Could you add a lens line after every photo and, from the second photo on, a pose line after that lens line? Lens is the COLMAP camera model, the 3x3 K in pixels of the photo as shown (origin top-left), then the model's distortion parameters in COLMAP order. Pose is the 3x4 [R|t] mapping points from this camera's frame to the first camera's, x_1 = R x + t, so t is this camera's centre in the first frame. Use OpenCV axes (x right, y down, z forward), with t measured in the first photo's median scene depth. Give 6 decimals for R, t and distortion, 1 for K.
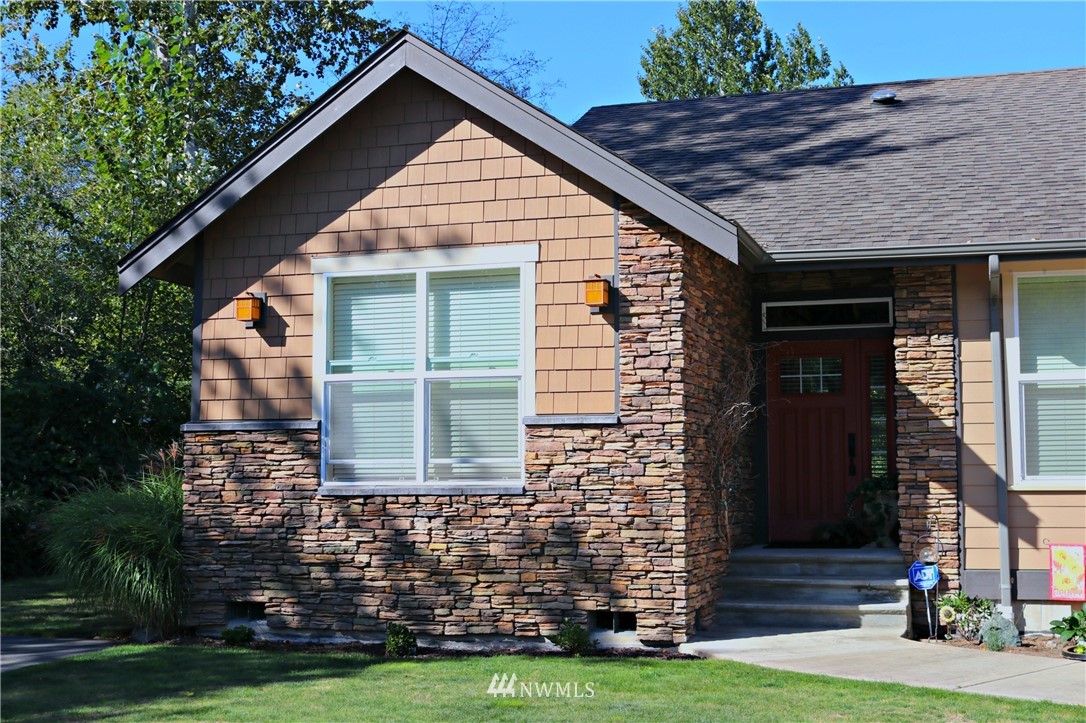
lens RADIAL K [[1435.4, 0, 542.9], [0, 1435.4, 361.3], [0, 0, 1]] dist [-0.069462, 0.000000]
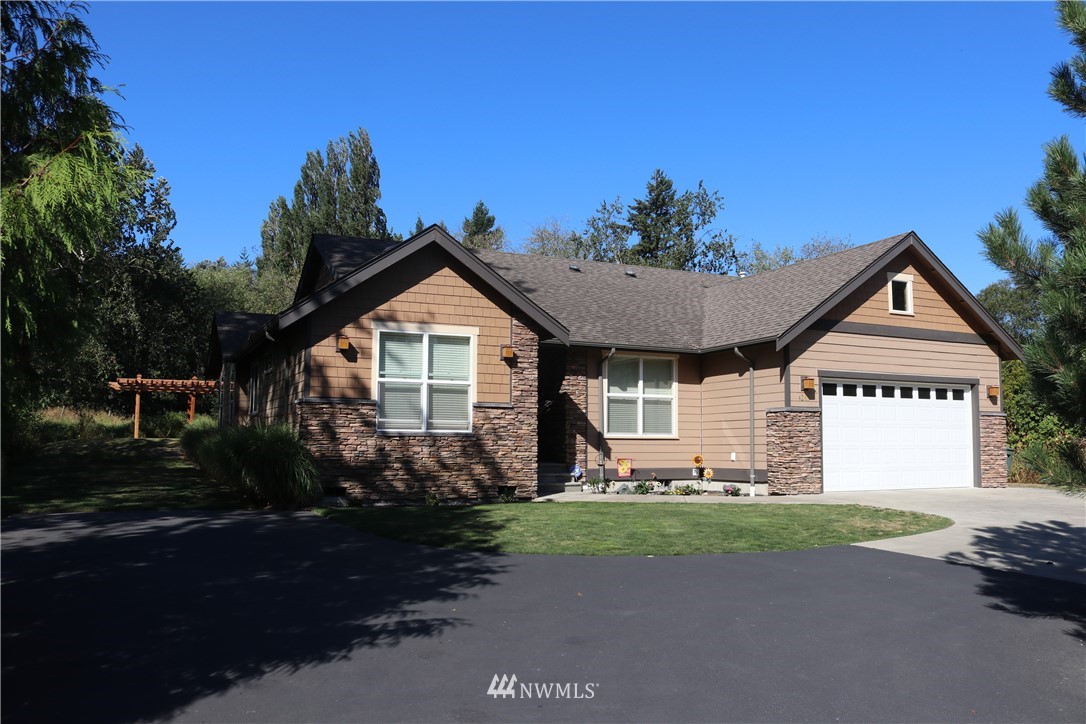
lens RADIAL K [[893.3, 0, 542.9], [0, 893.3, 363.0], [0, 0, 1]] dist [-0.116219, 0.020108]
pose [[0.739417, 0.069125, 0.669690, -0.861057], [-0.068957, 0.997260, -0.026800, 0.005708], [-0.669707, -0.026363, 0.742157, -0.126652]]
